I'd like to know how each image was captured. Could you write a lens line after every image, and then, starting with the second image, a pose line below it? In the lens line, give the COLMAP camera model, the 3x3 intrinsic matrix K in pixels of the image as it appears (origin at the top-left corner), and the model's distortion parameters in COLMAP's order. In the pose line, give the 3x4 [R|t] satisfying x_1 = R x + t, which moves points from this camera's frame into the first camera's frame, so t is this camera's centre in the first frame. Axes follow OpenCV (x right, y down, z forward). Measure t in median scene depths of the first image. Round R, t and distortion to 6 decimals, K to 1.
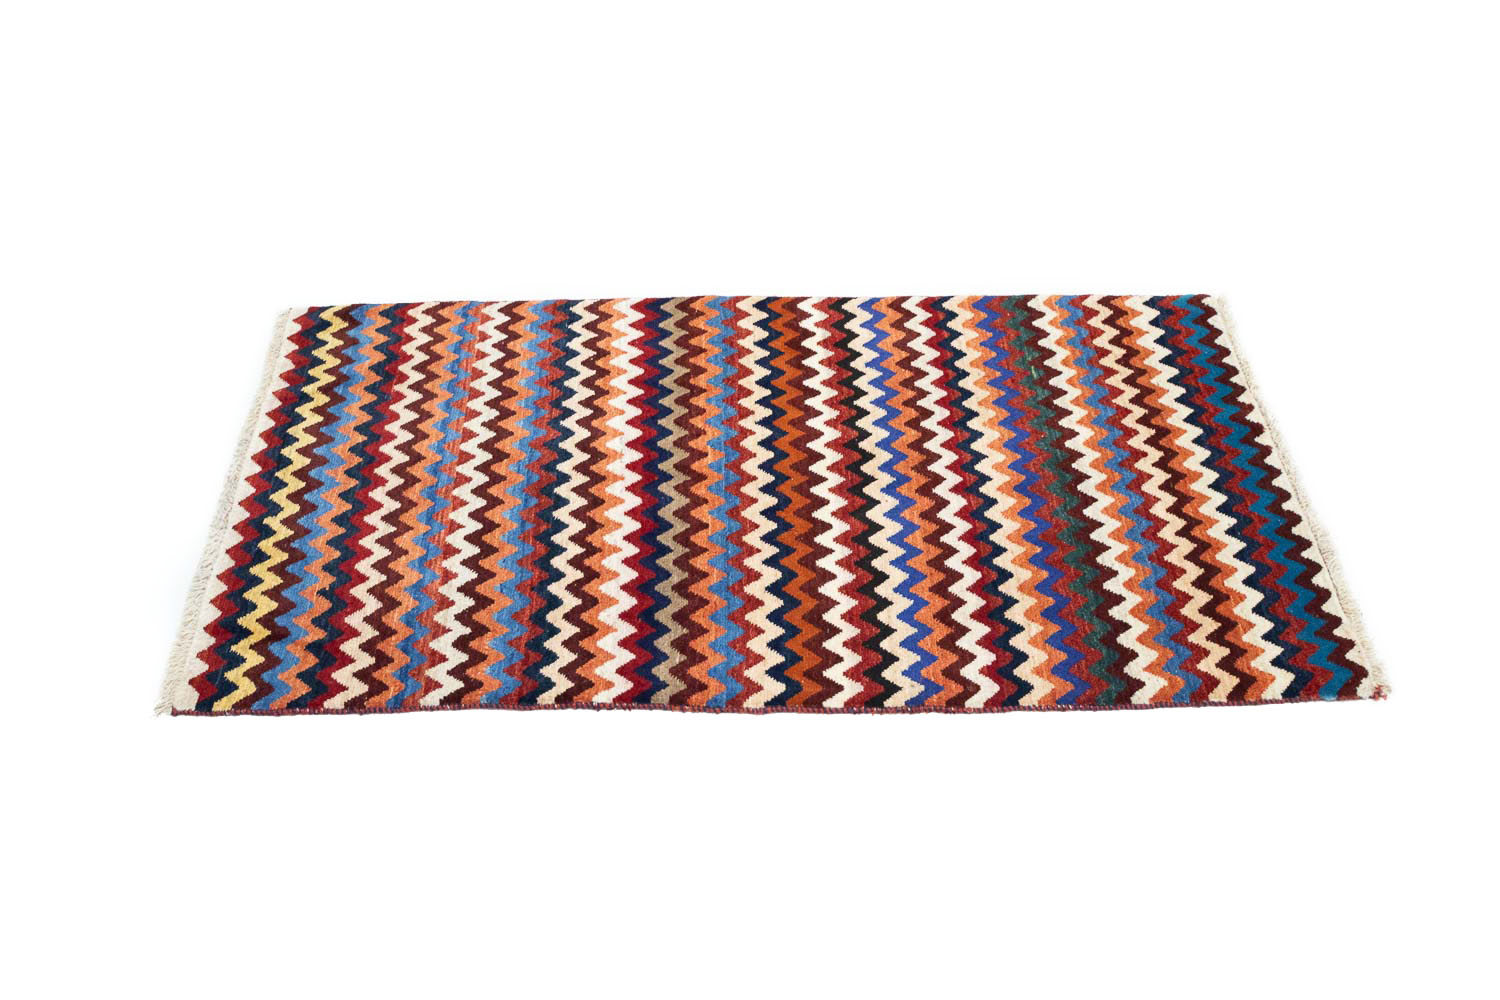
lens RADIAL K [[1296.9, 0, 727.5], [0, 1296.9, 498.8], [0, 0, 1]] dist [-0.034028, -0.002598]
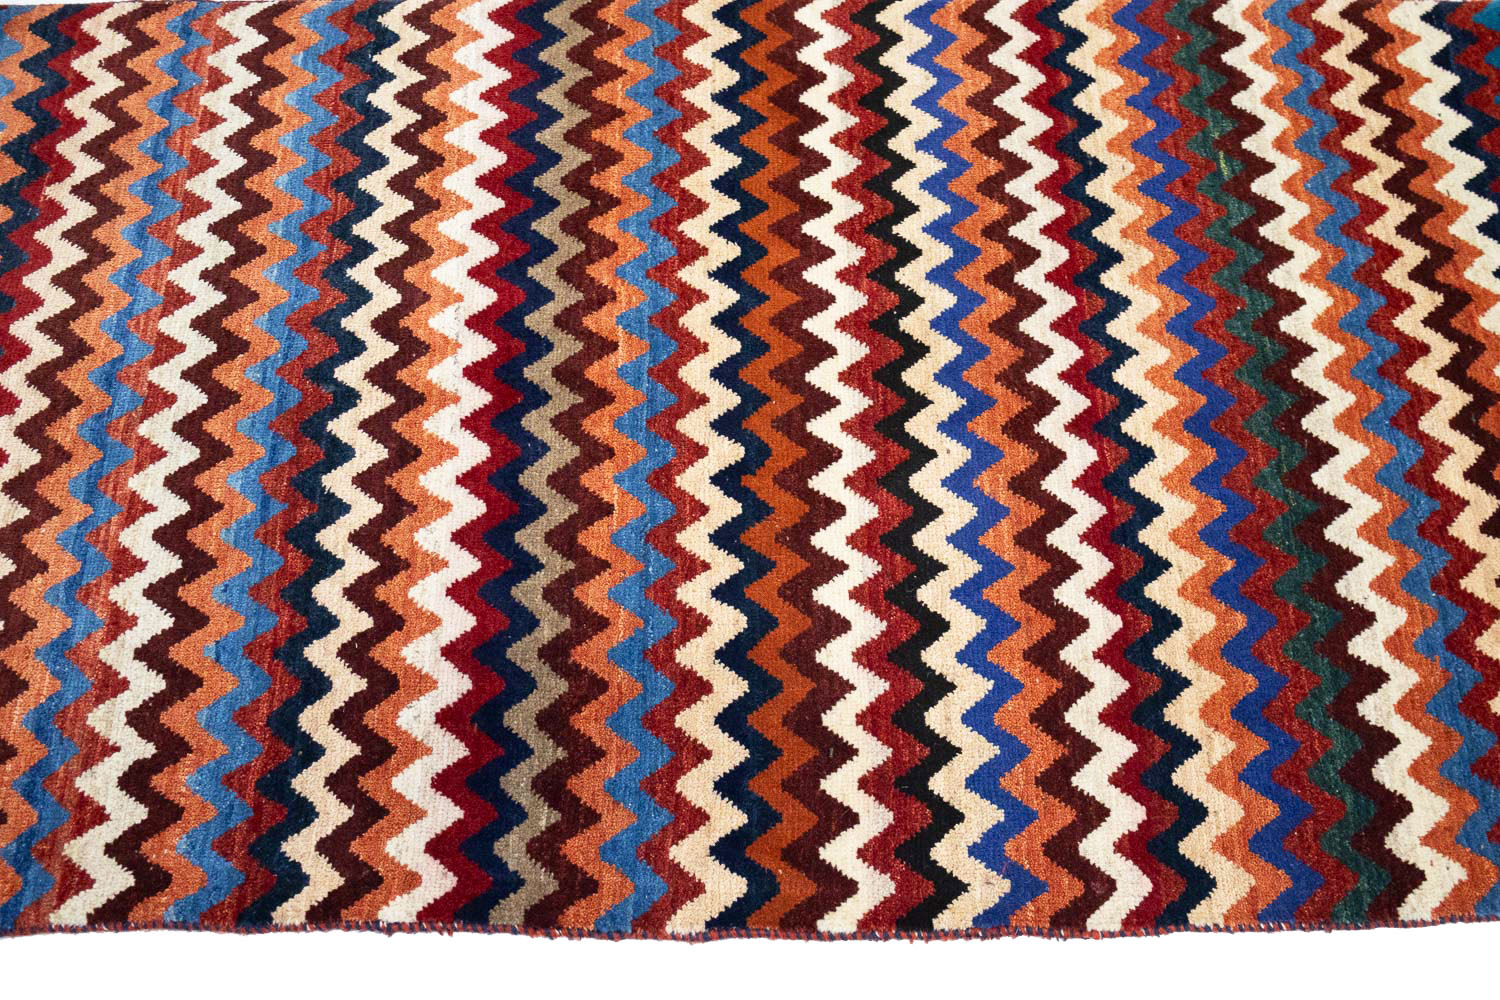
lens RADIAL K [[1434.0, 0, 744.4], [0, 1434.0, 394.4], [0, 0, 1]] dist [-0.043684, 0.017398]
pose [[0.999935, 0.006577, 0.009280, 0.033657], [-0.008761, 0.965686, 0.259566, -0.179284], [-0.007254, -0.259630, 0.965681, 0.447357]]
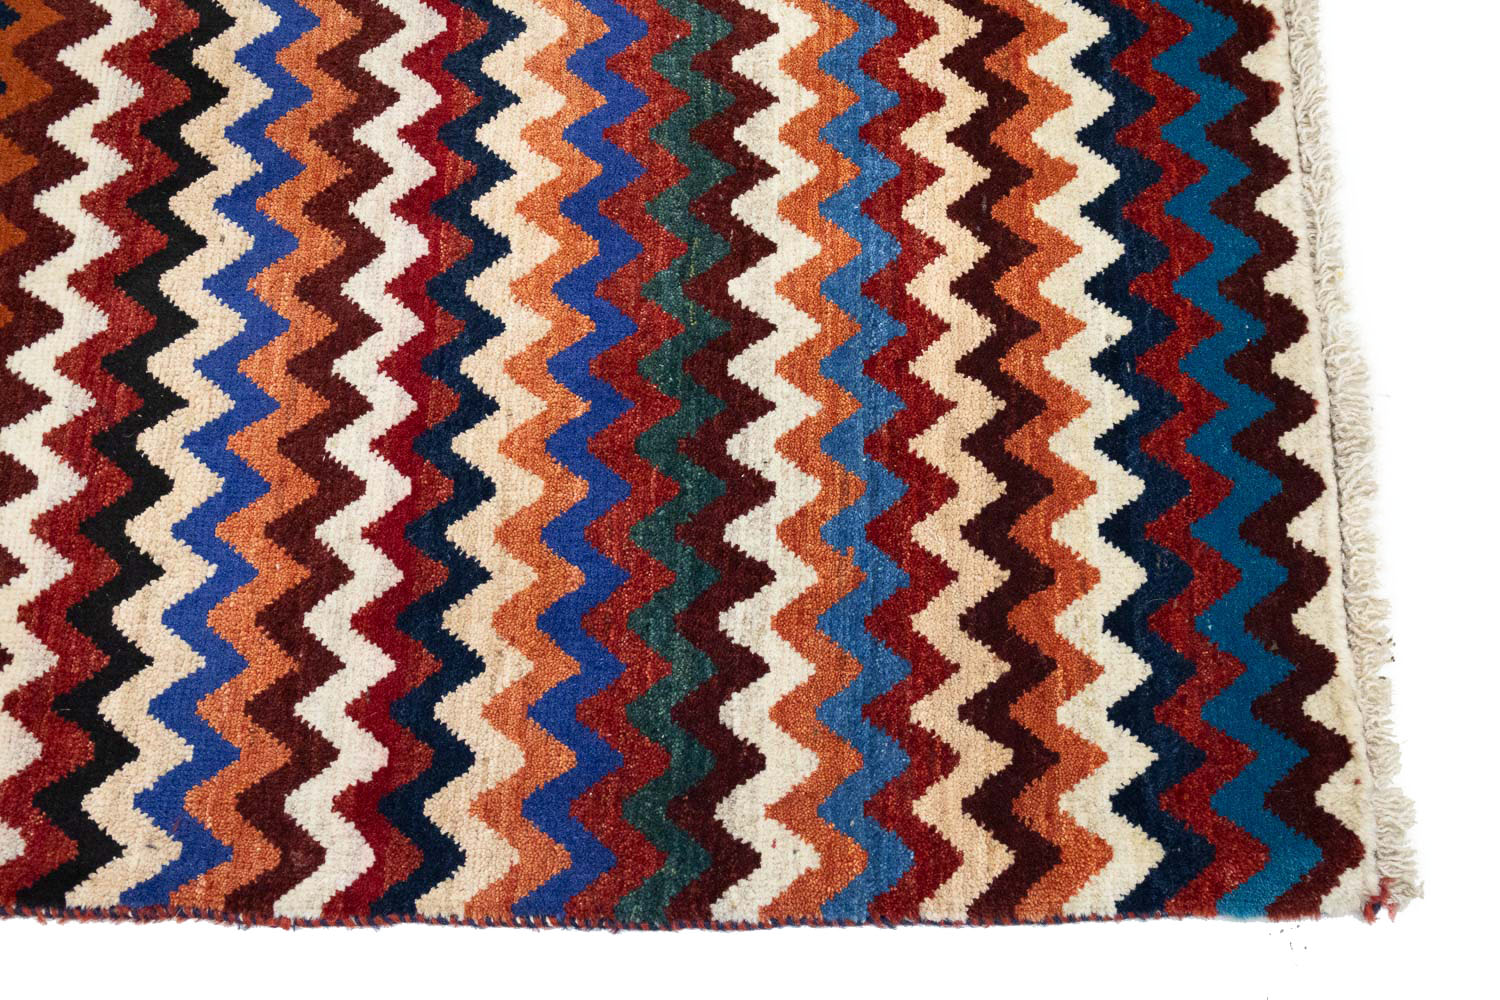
lens RADIAL K [[1434.0, 0, 744.4], [0, 1434.0, 394.4], [0, 0, 1]] dist [-0.043684, 0.017398]
pose [[0.999550, 0.025603, -0.015621, 0.293211], [-0.016251, 0.900099, 0.435383, -0.147153], [0.025208, -0.434933, 0.900110, 0.622220]]
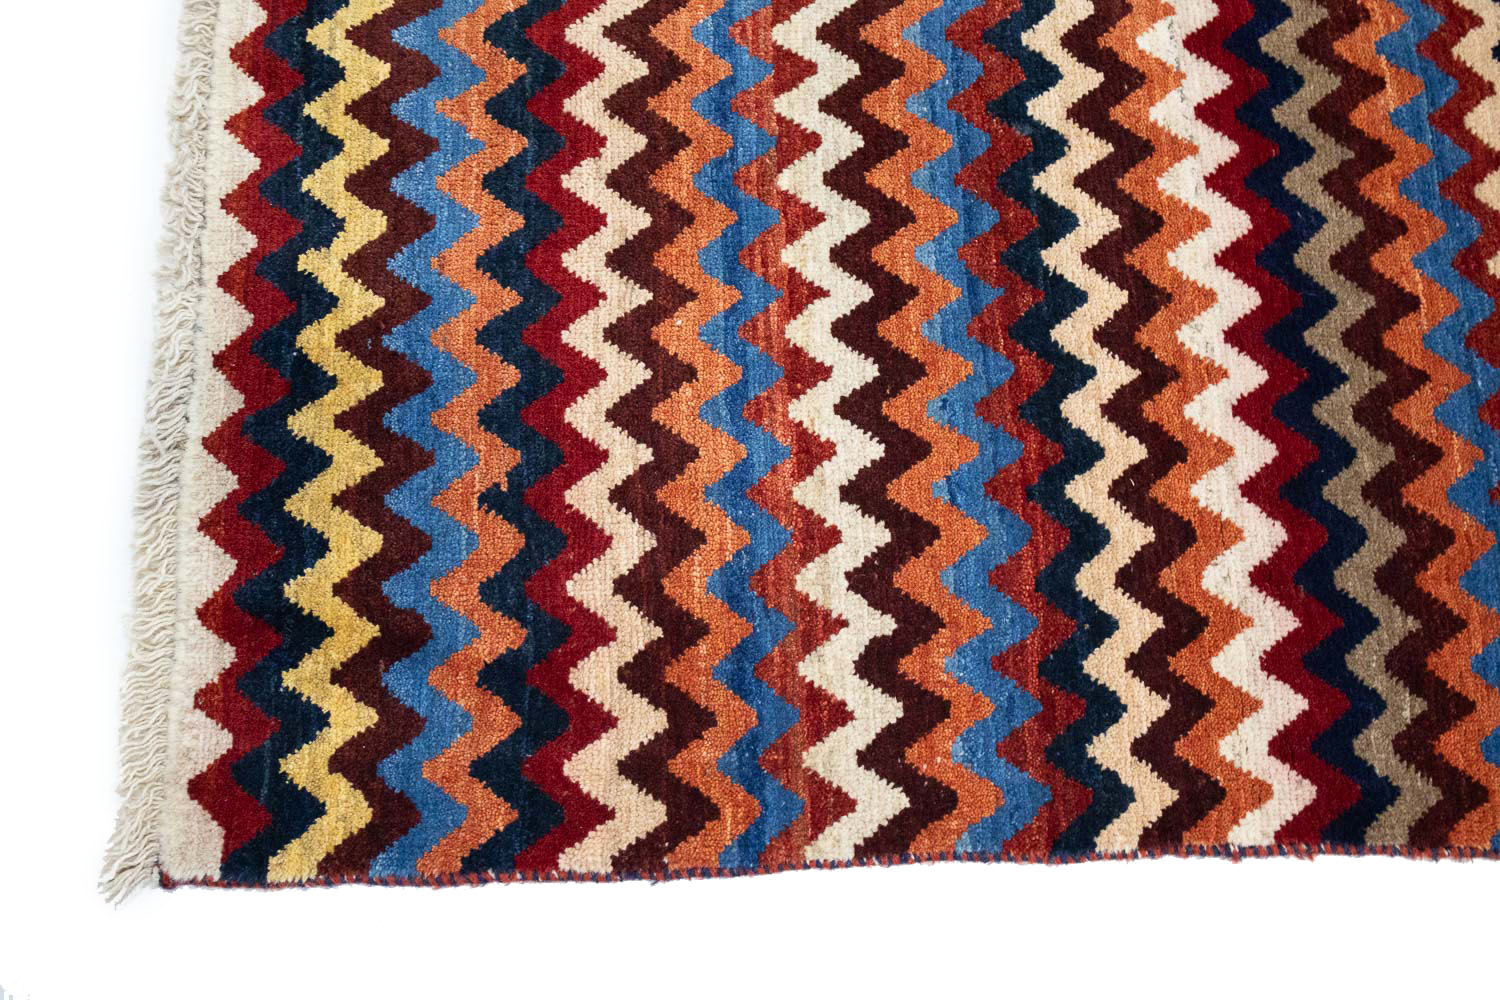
lens RADIAL K [[1361.1, 0, 749.5], [0, 1361.1, 395.5], [0, 0, 1]] dist [-0.041256, 0.010355]
pose [[0.997597, 0.016146, 0.067370, -0.255231], [-0.044950, 0.890825, 0.452118, -0.136592], [-0.052715, -0.454060, 0.889410, 0.625498]]
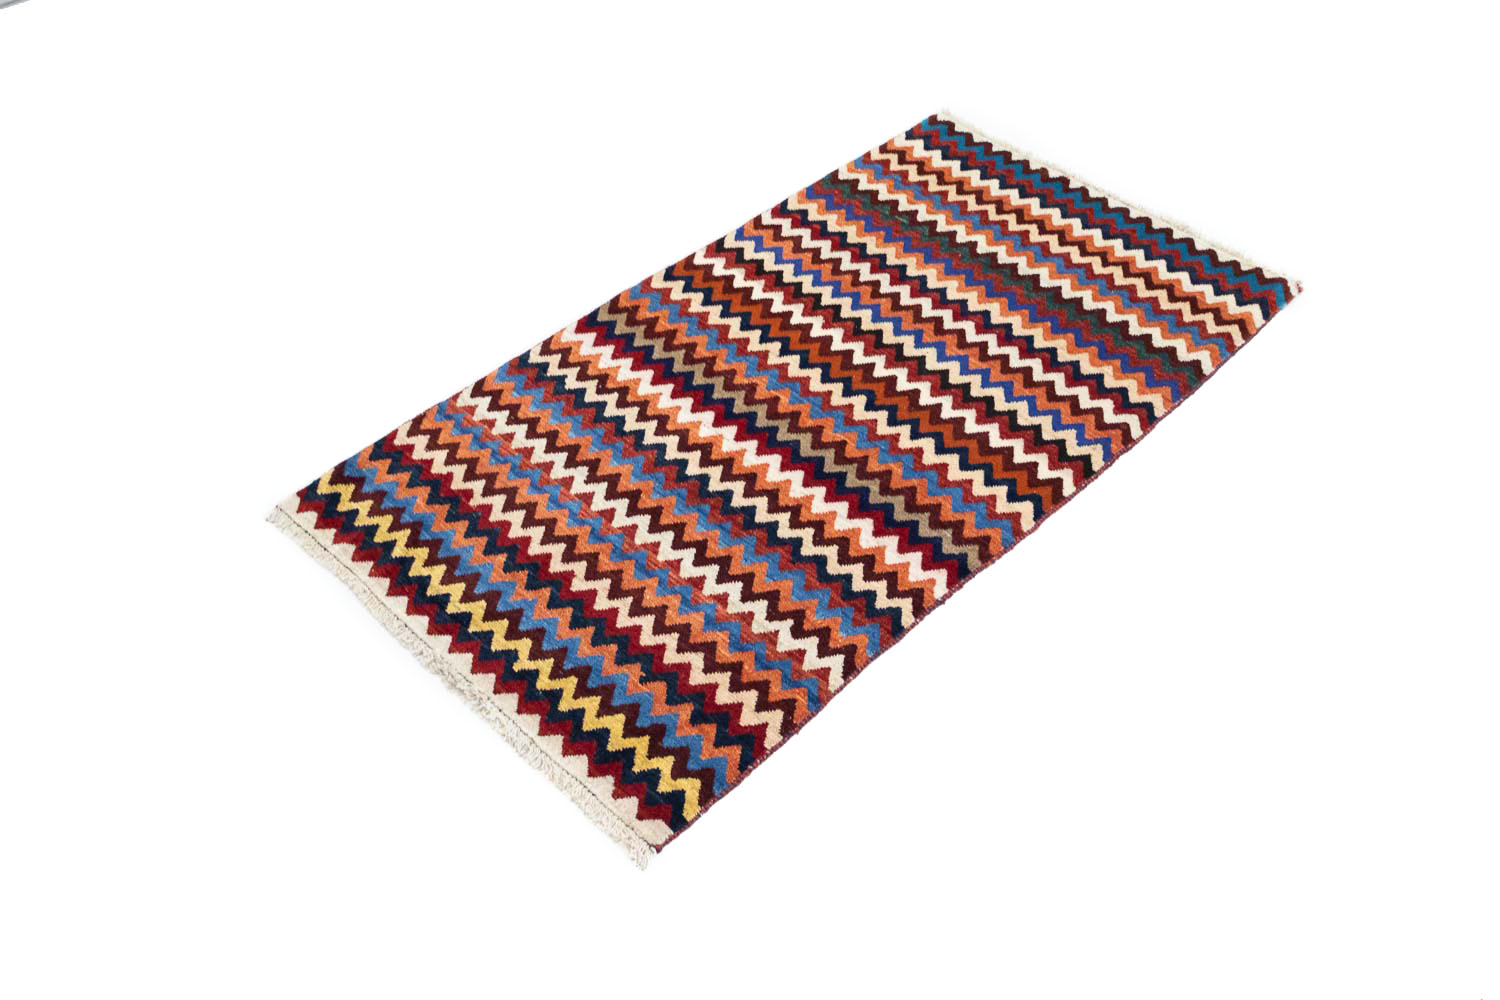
lens RADIAL K [[1331.9, 0, 688.3], [0, 1331.9, 502.5], [0, 0, 1]] dist [-0.022956, 0.000615]
pose [[0.728250, -0.499381, 0.469330, -0.660521], [0.510931, 0.852054, 0.113811, -0.129606], [-0.456730, 0.156912, 0.875658, 0.099443]]
